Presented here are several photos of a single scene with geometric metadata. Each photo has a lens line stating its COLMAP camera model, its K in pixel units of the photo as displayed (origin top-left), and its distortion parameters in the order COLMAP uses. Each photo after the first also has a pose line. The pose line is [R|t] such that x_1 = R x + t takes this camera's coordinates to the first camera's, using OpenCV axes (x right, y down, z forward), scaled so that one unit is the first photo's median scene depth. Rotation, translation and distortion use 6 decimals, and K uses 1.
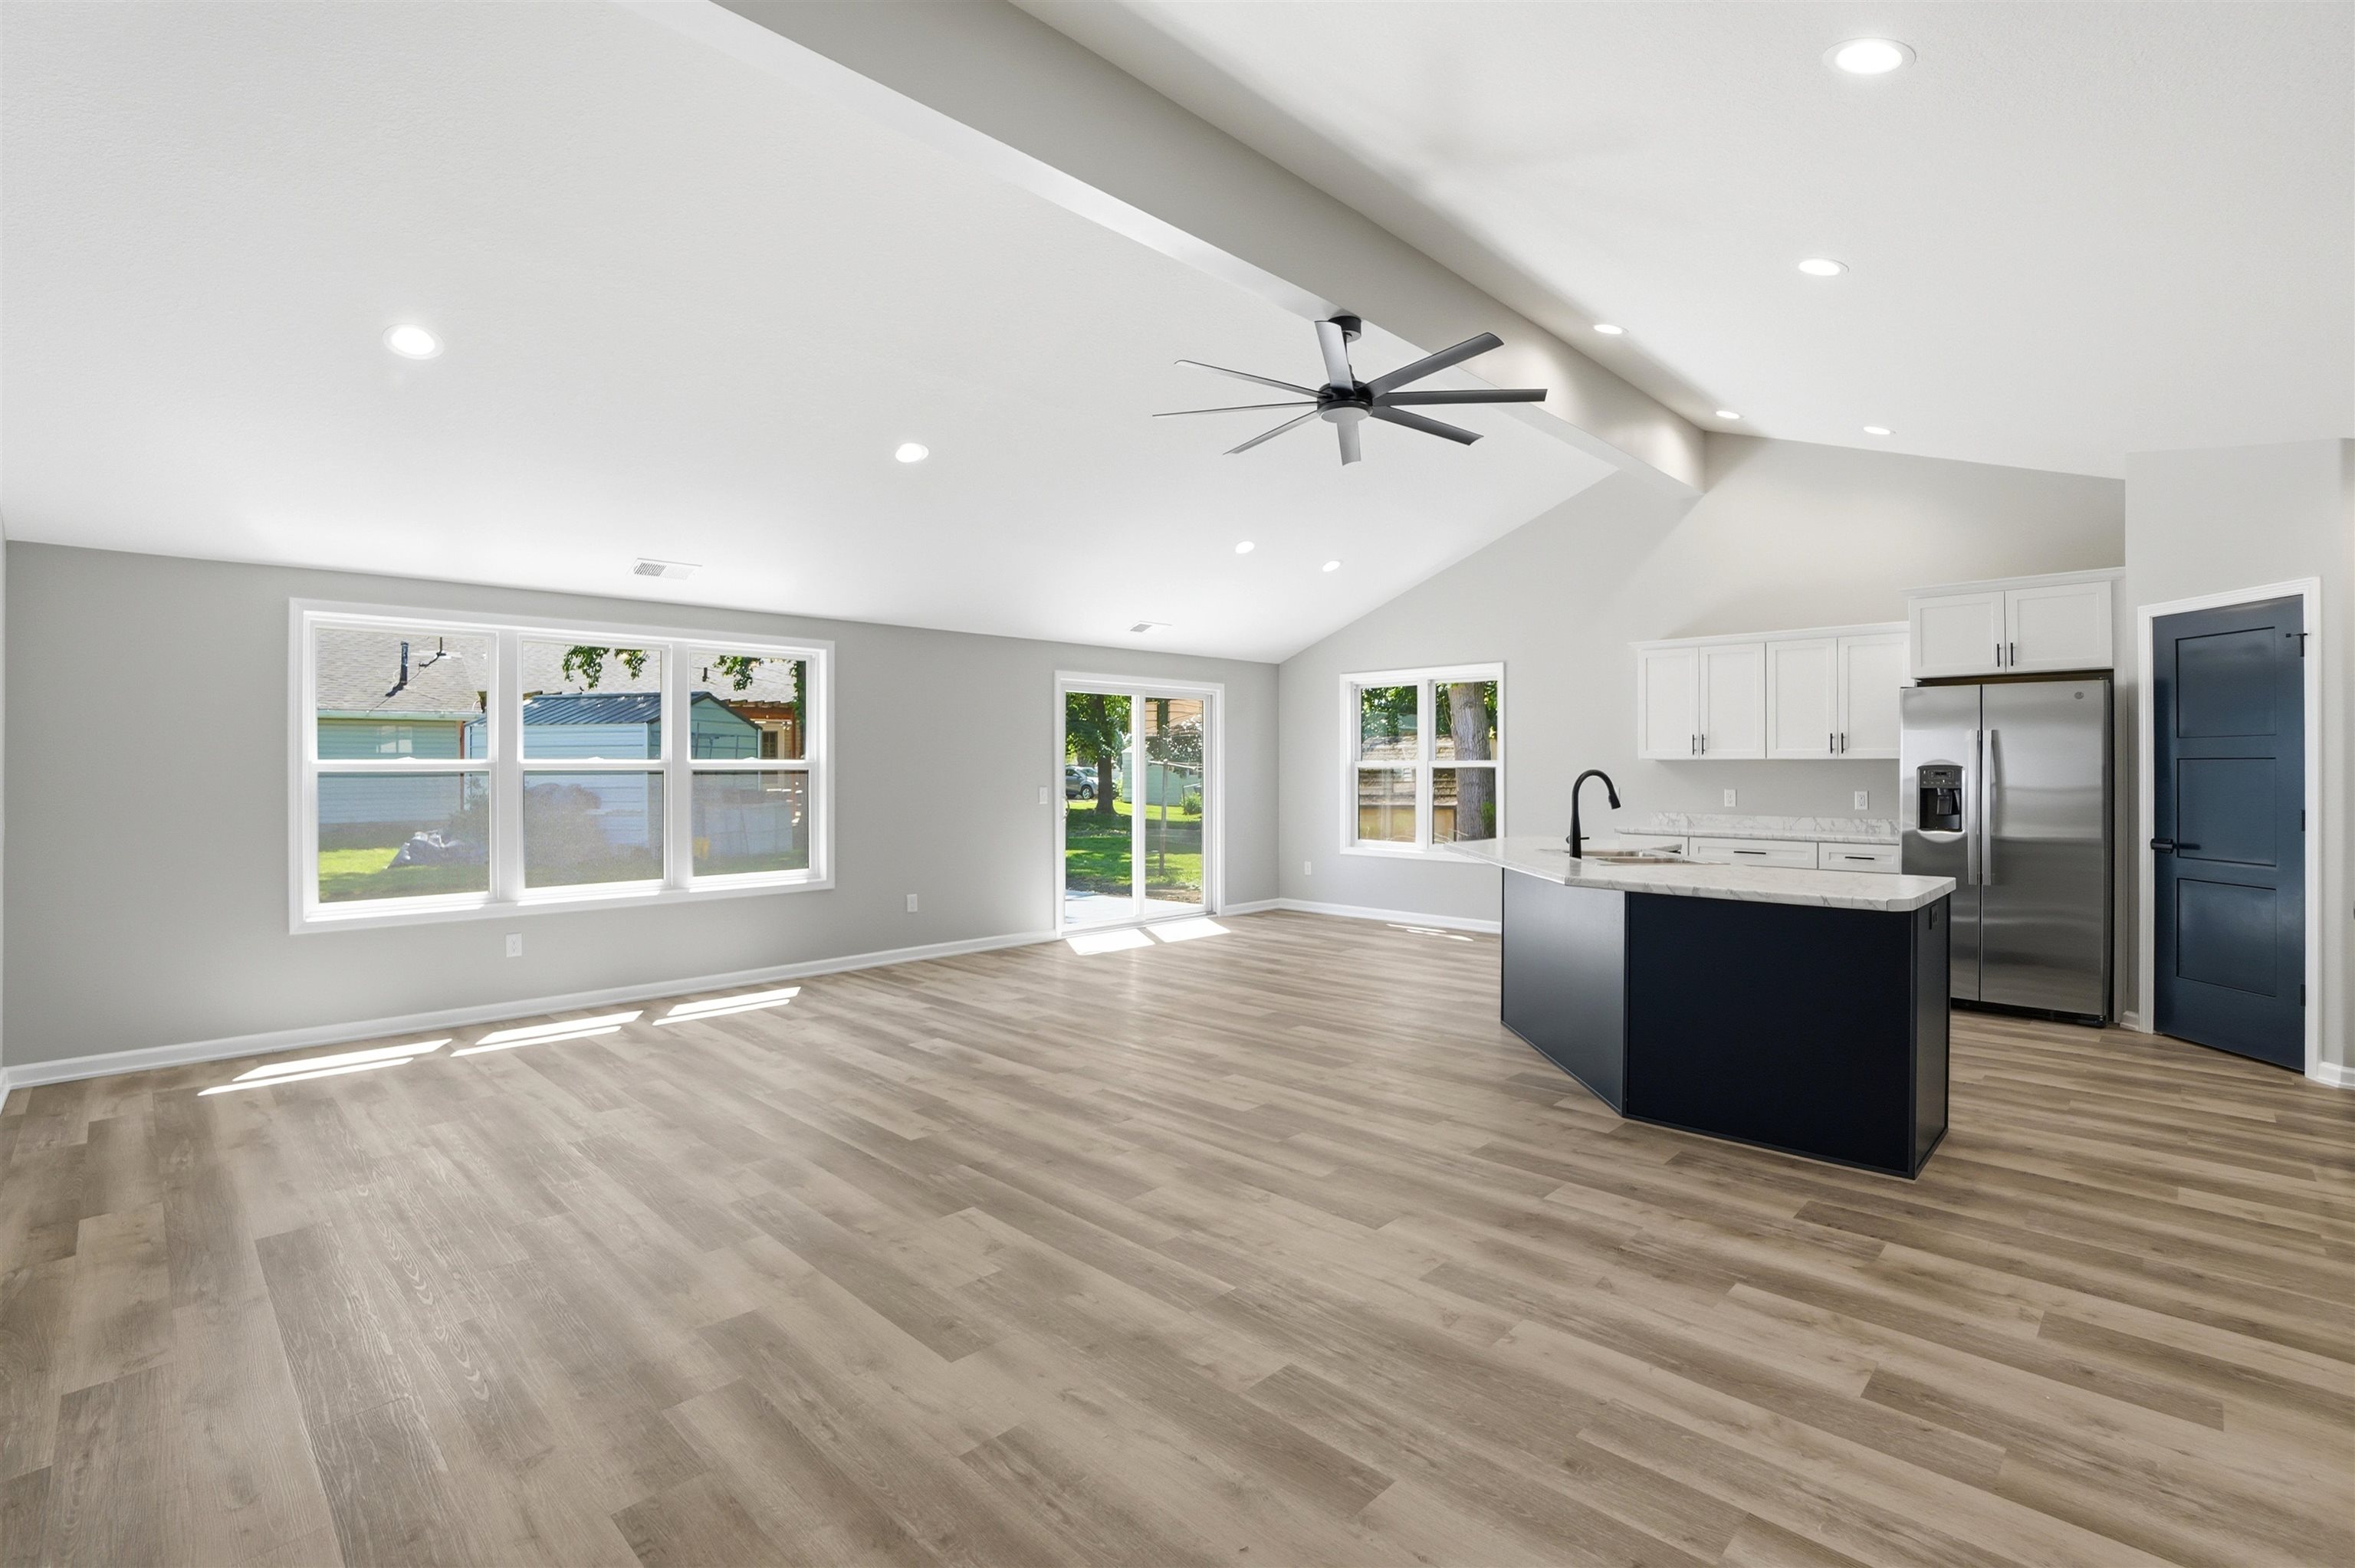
lens RADIAL K [[1059.9, 0, 1197.6], [0, 1059.9, 770.4], [0, 0, 1]] dist [-0.038730, 0.008420]
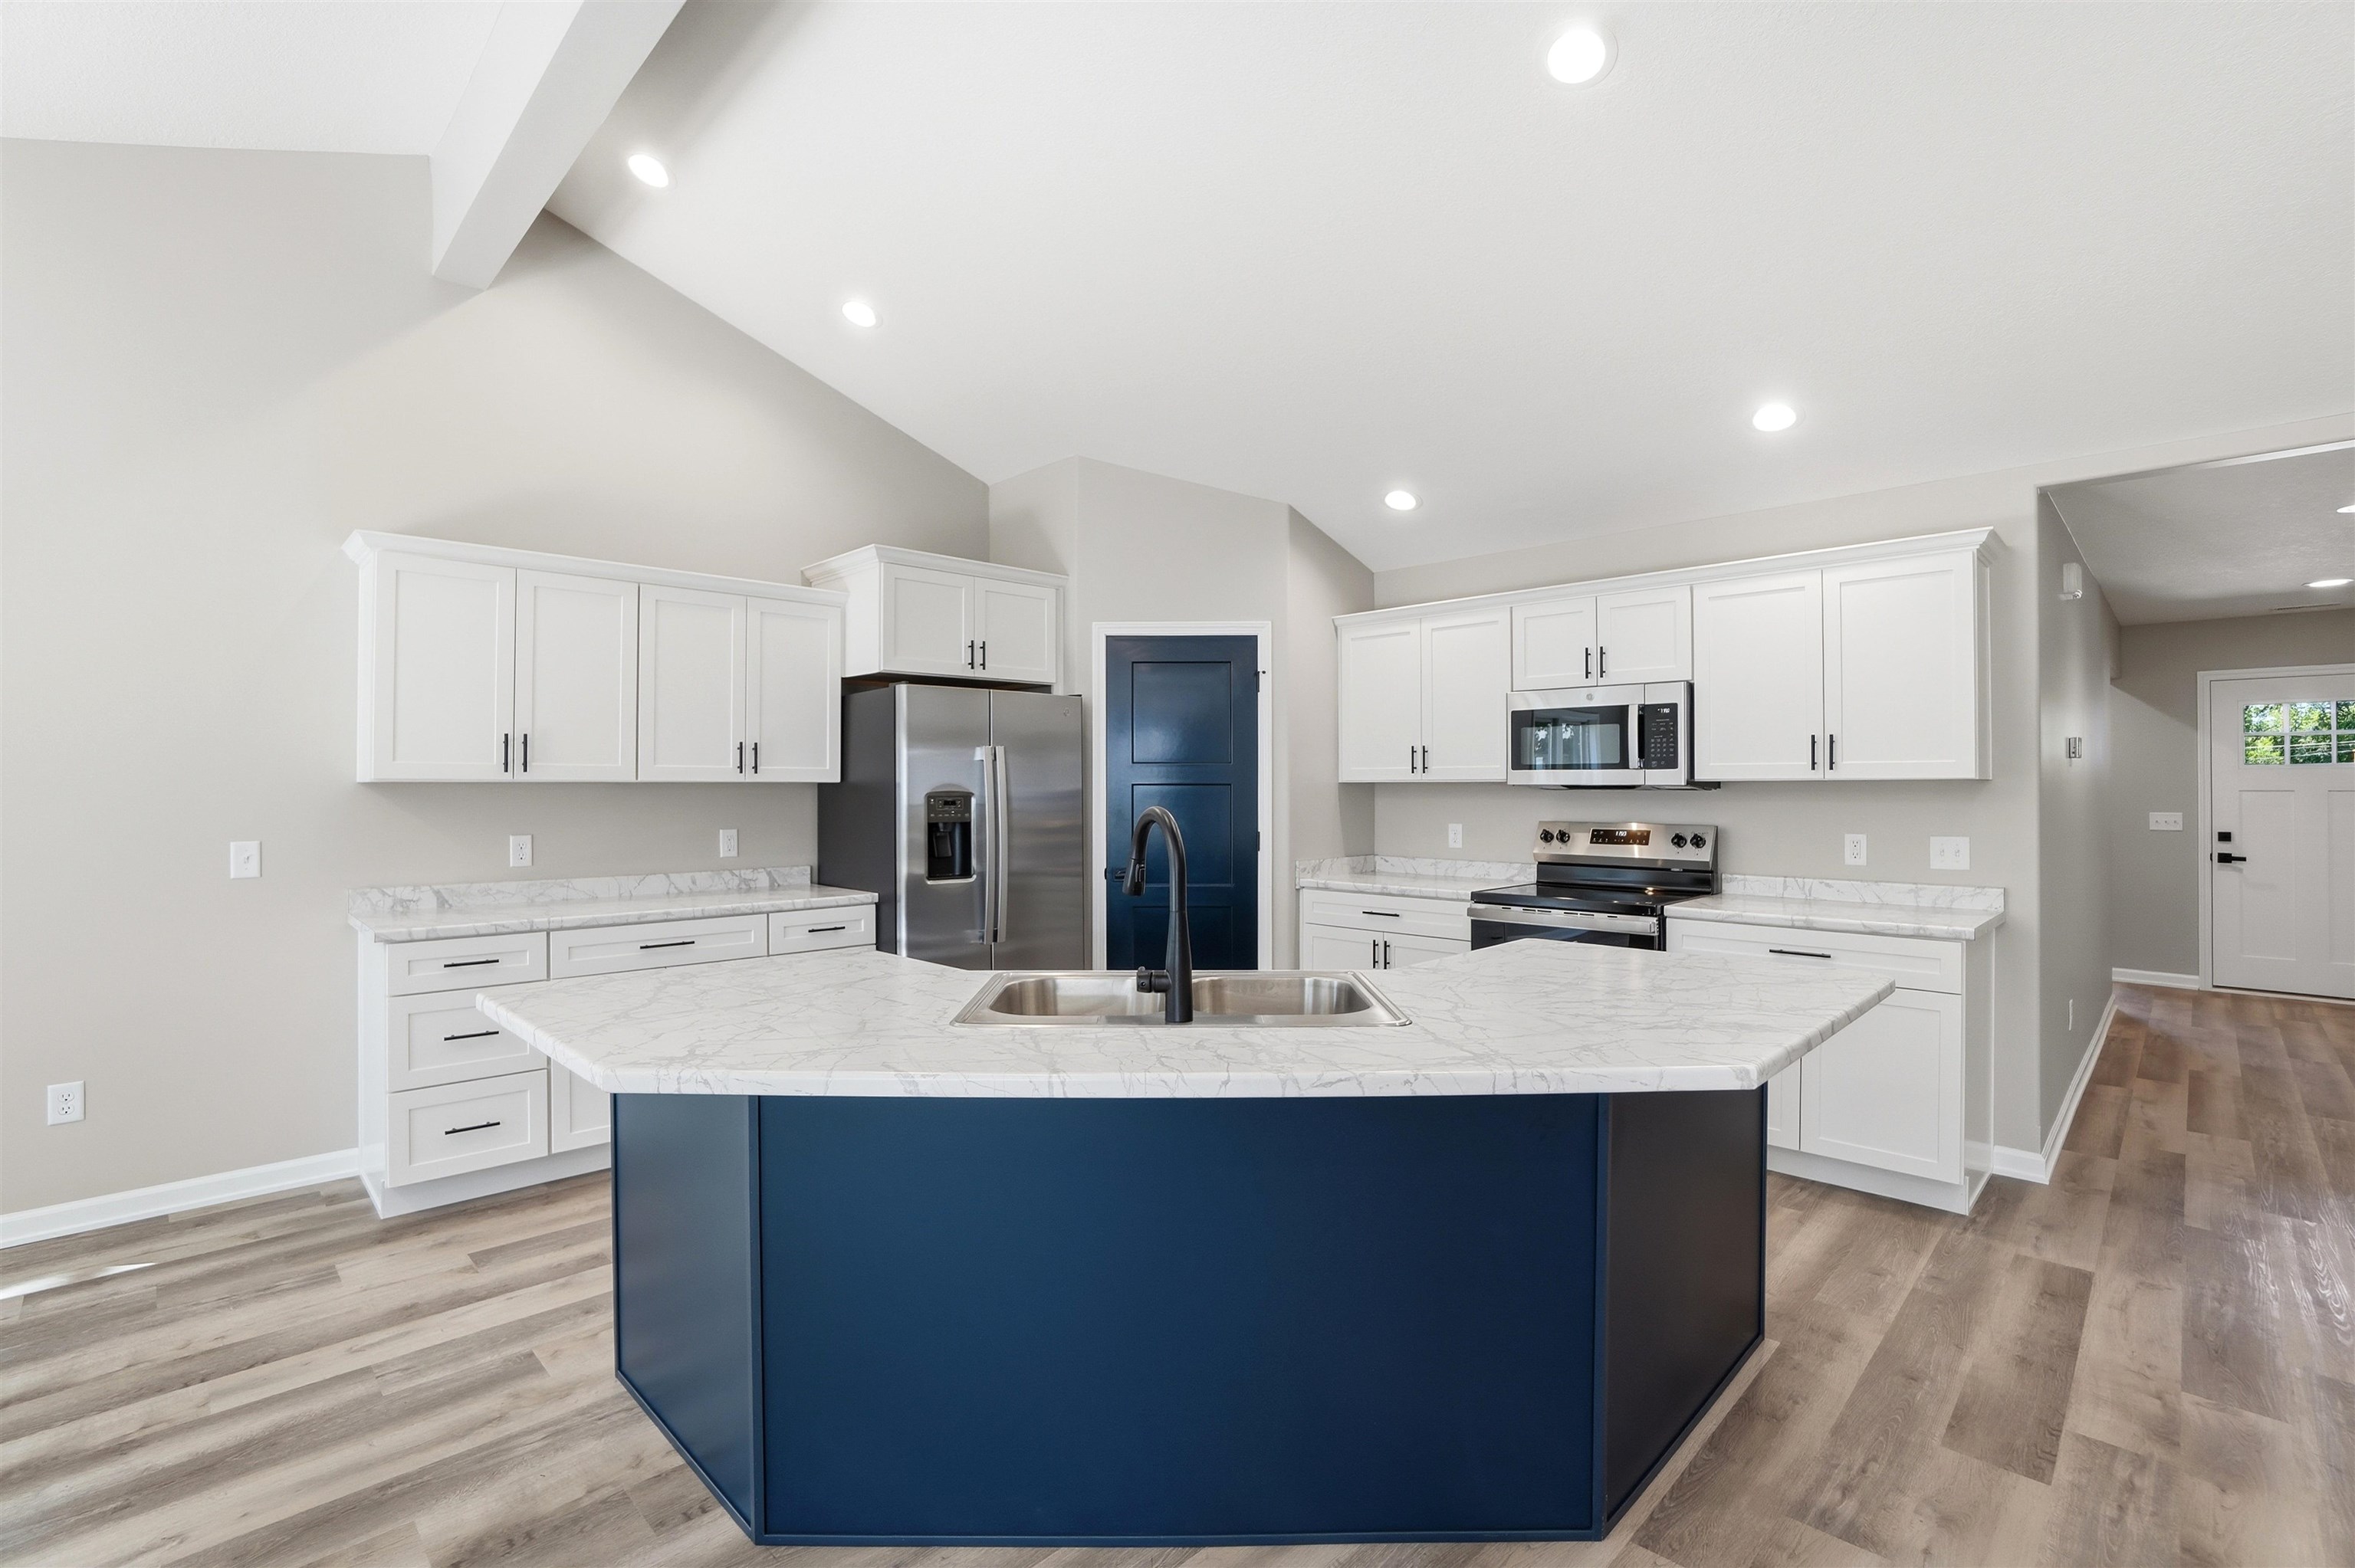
lens RADIAL K [[1059.9, 0, 1166.3], [0, 1059.9, 778.2], [0, 0, 1]] dist [-0.038730, 0.008420]
pose [[0.012072, 0.009240, 0.999884, -0.045870], [0.003573, 0.999951, -0.009284, -0.006656], [-0.999921, 0.003685, 0.012038, 0.820603]]
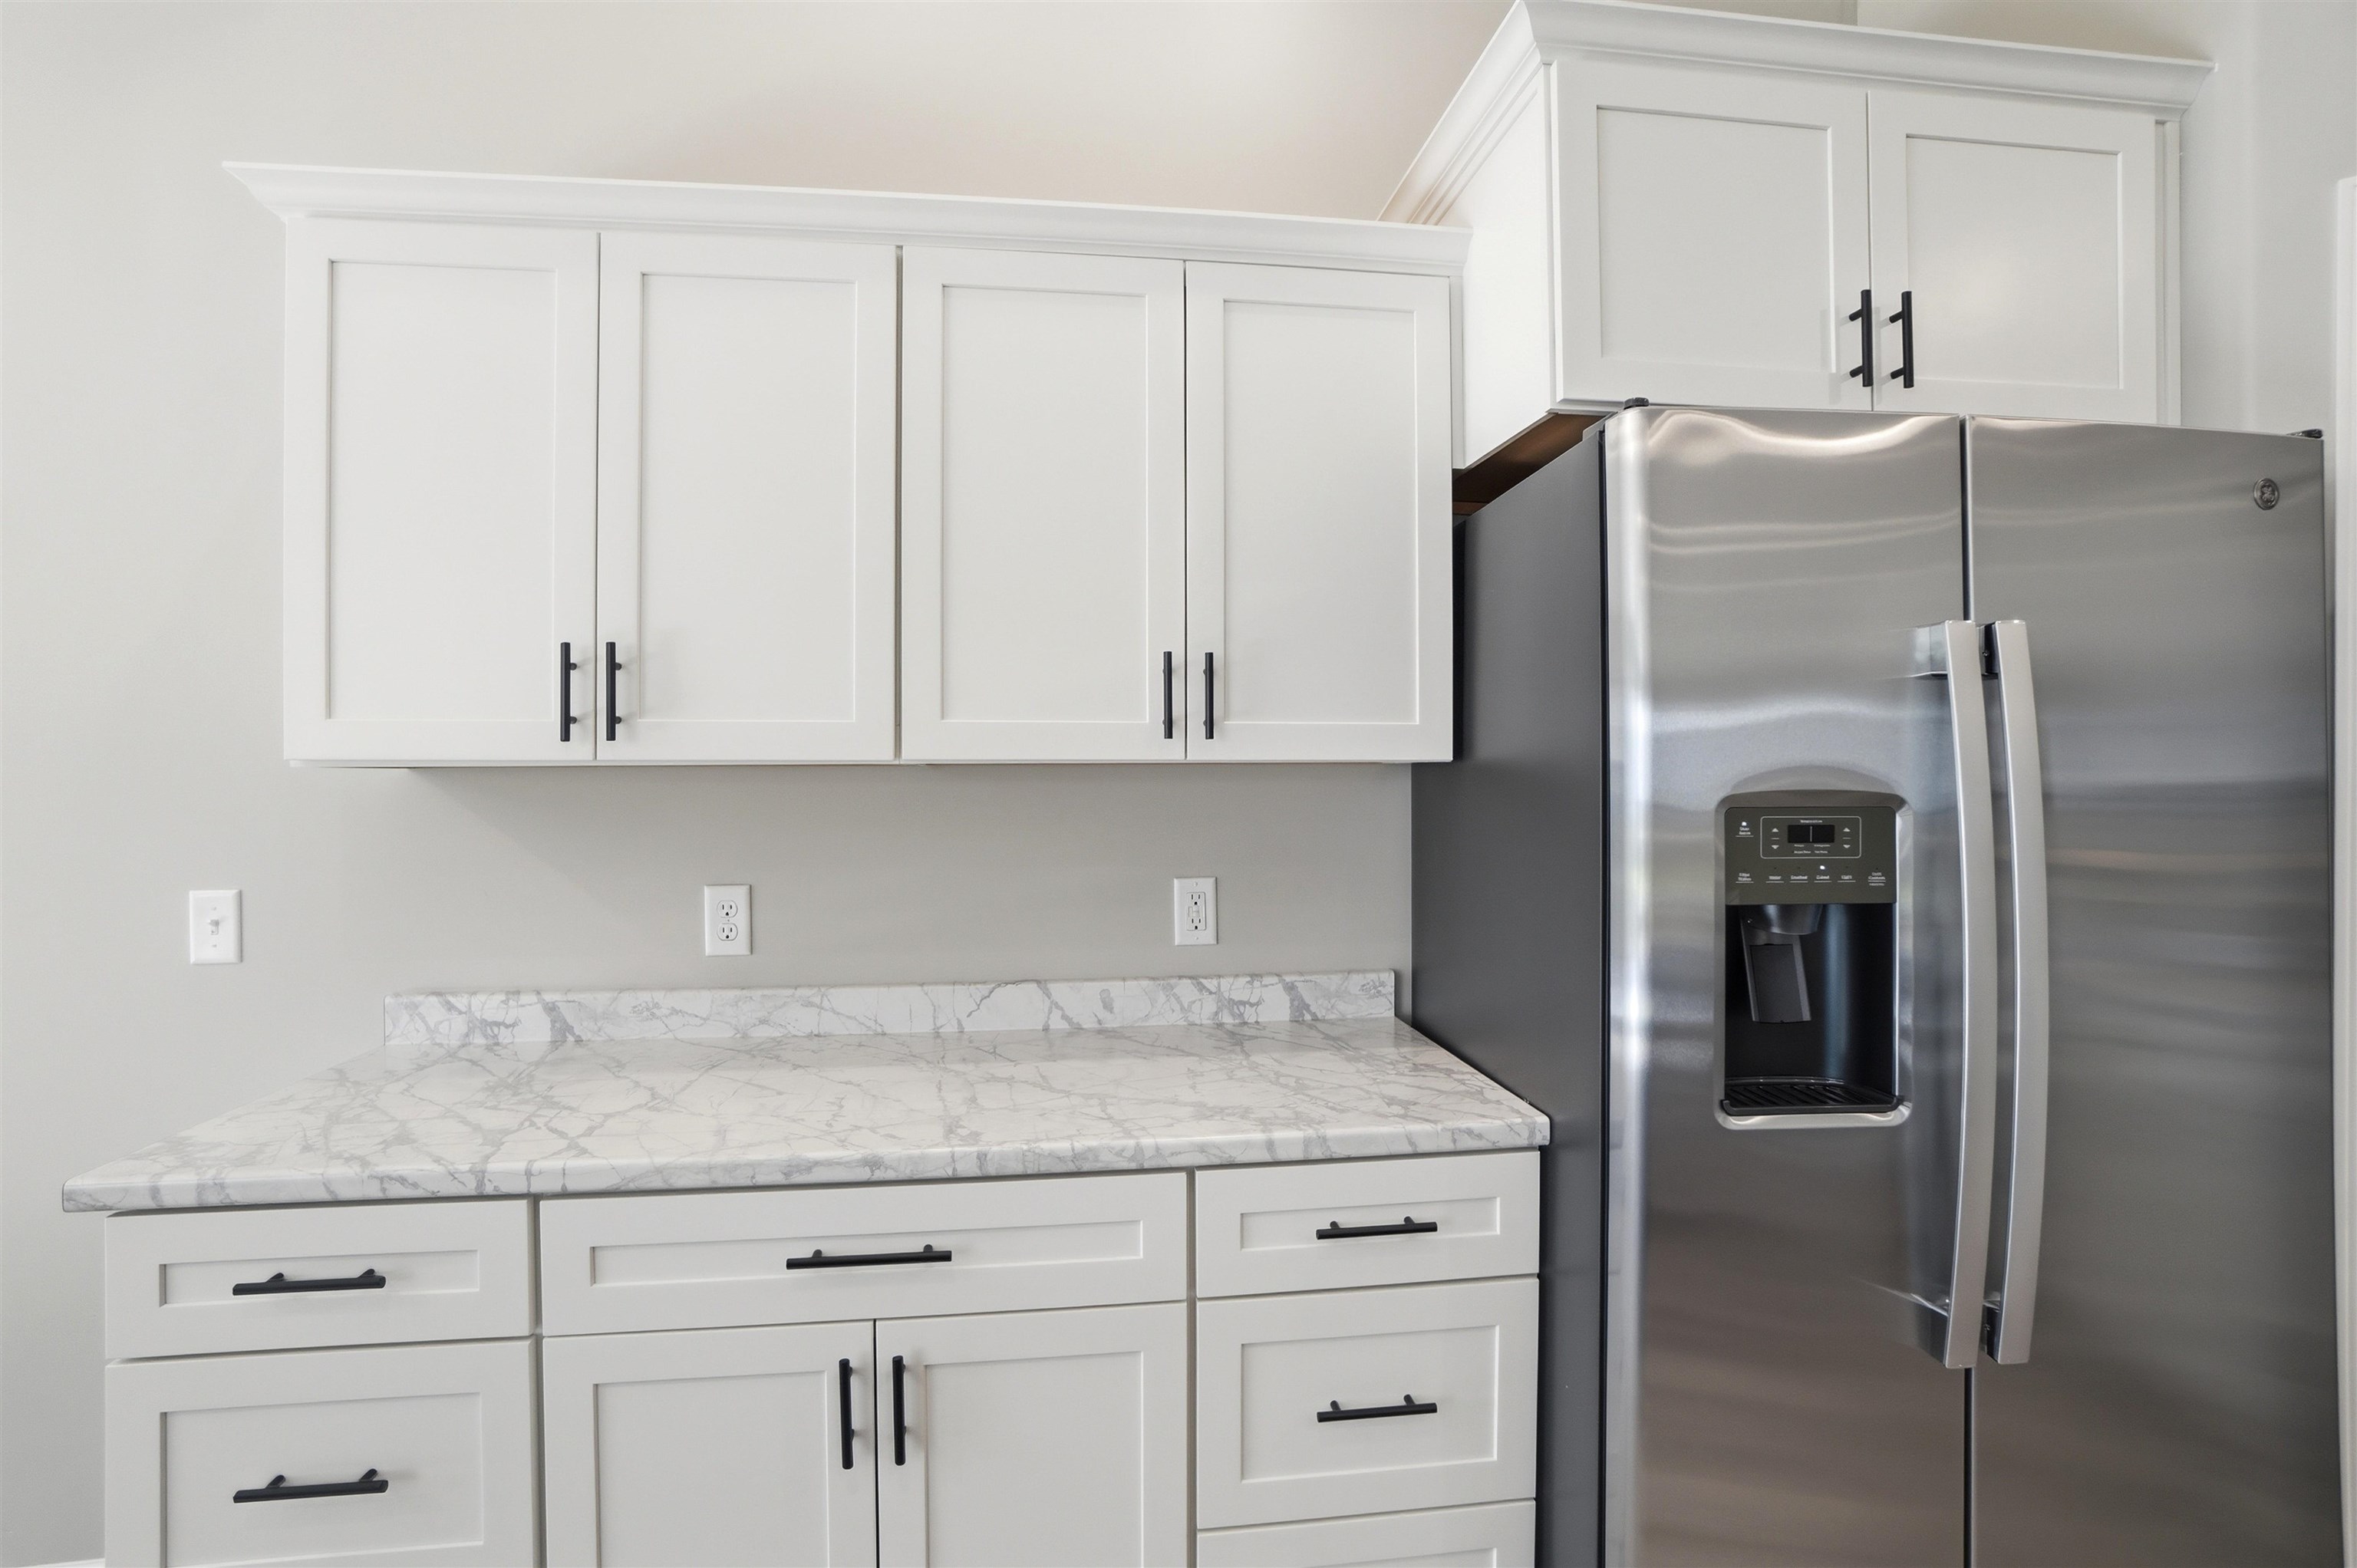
lens RADIAL K [[1060.9, 0, 1198.5], [0, 1060.9, 789.2], [0, 0, 1]] dist [-0.038730, 0.008420]
pose [[0.602503, -0.007026, 0.798085, 0.470809], [0.004118, 0.999975, 0.005695, -0.006677], [-0.798106, -0.000144, 0.602518, 0.956071]]
